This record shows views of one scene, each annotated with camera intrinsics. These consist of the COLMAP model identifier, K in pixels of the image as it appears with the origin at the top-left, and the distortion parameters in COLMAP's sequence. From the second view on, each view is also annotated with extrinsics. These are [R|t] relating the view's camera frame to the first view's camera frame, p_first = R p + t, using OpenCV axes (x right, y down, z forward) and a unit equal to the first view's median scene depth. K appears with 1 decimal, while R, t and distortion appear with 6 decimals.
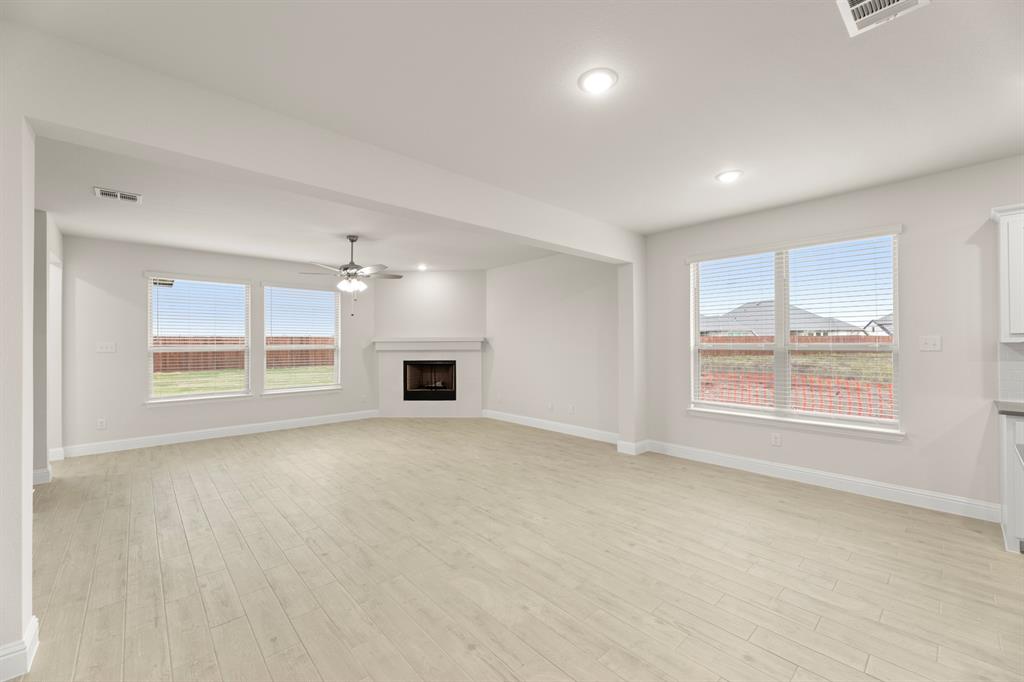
lens RADIAL K [[407.7, 0, 512.8], [0, 407.7, 338.6], [0, 0, 1]] dist [0.001603, -0.000190]
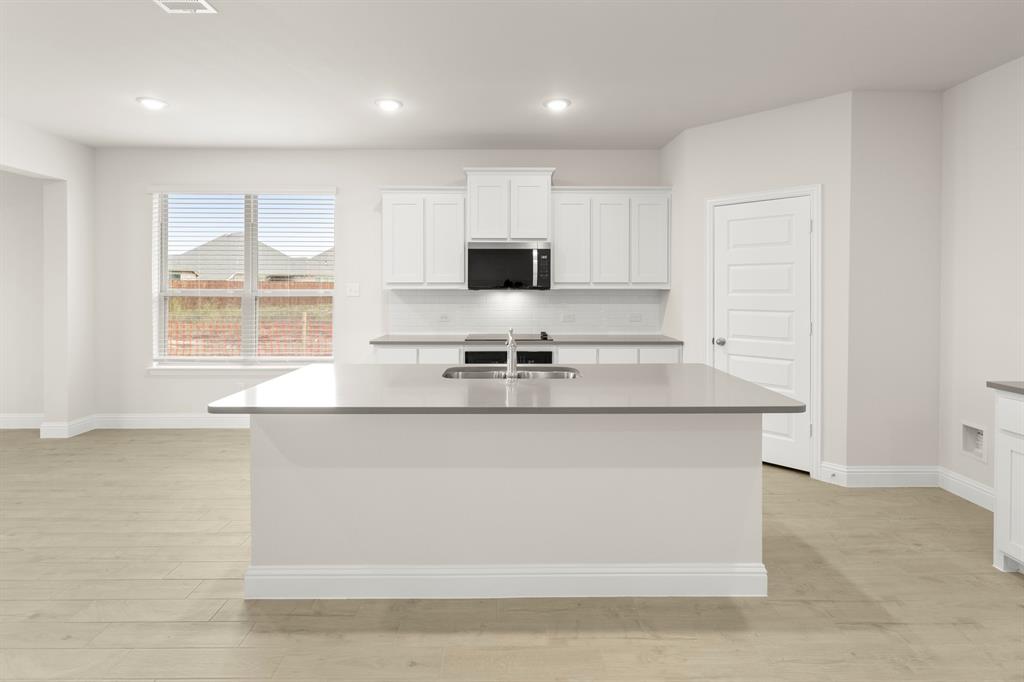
lens RADIAL K [[498.4, 0, 507.9], [0, 498.4, 292.8], [0, 0, 1]] dist [0.005162, -0.001691]
pose [[0.671890, -0.000583, 0.740651, 0.516123], [-0.012404, 0.999851, 0.012039, -0.008145], [-0.740547, -0.017275, 0.671782, -0.685052]]
